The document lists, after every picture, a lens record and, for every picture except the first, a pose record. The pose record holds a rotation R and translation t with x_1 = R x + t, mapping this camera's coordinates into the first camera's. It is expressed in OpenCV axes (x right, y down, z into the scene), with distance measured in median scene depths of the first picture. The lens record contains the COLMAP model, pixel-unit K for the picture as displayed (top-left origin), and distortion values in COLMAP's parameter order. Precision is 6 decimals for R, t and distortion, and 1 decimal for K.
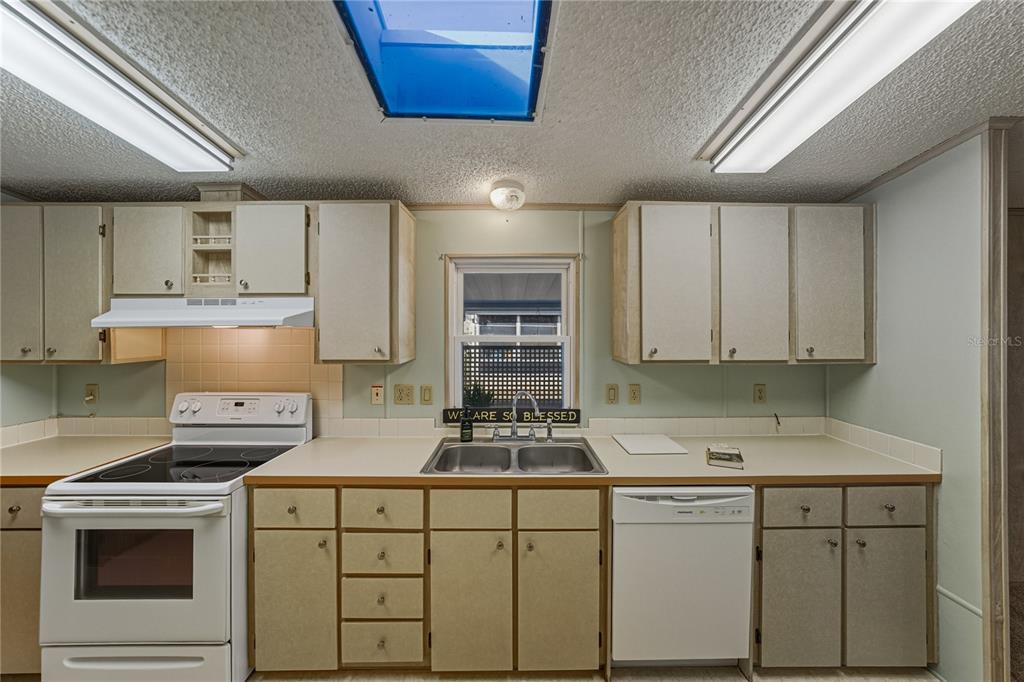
lens RADIAL K [[353.3, 0, 526.2], [0, 353.3, 329.6], [0, 0, 1]] dist [-0.005539, 0.000203]
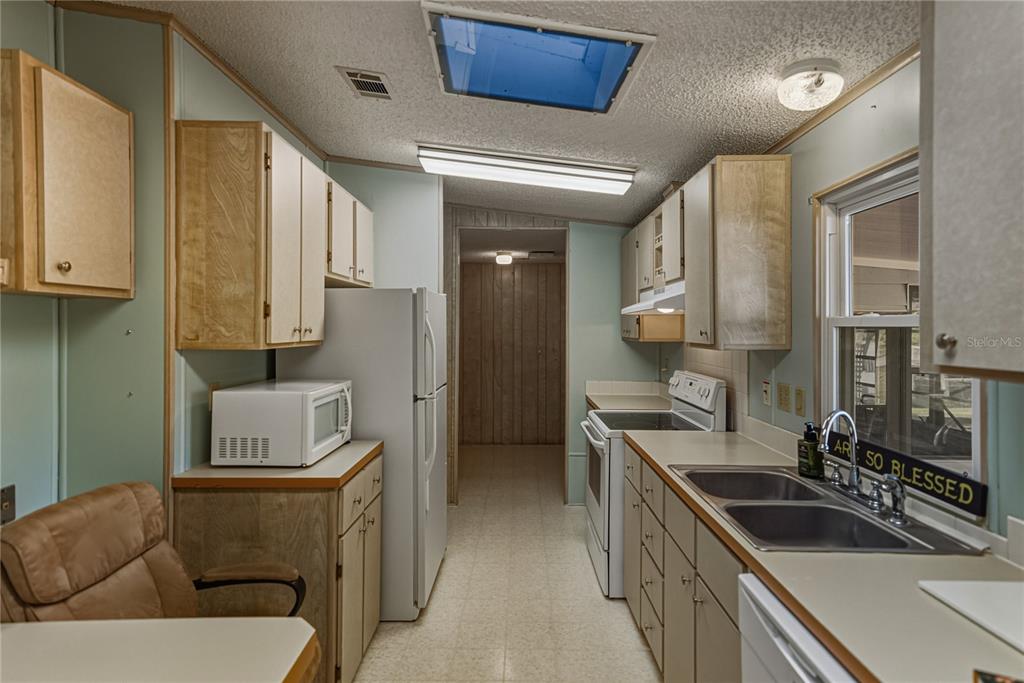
lens RADIAL K [[564.8, 0, 525.1], [0, 564.8, 327.9], [0, 0, 1]] dist [0.016957, 0.007053]
pose [[0.010585, -0.000340, -0.999944, 0.880939], [0.001467, 0.999999, -0.000325, 0.039027], [0.999943, -0.001463, 0.010585, 0.465446]]
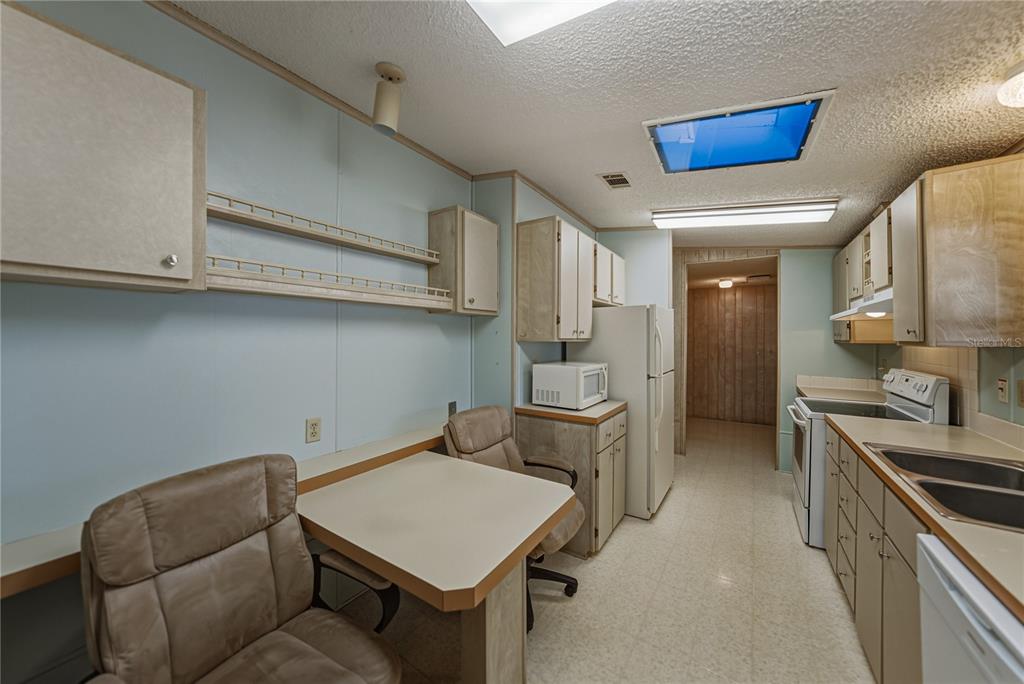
lens RADIAL K [[365.0, 0, 512.5], [0, 365.0, 337.6], [0, 0, 1]] dist [-0.008079, 0.001909]
pose [[-0.545226, -0.001625, -0.838288, 0.925730], [-0.000642, 0.999999, -0.001521, 0.066726], [0.838289, -0.000291, -0.545226, 0.533451]]
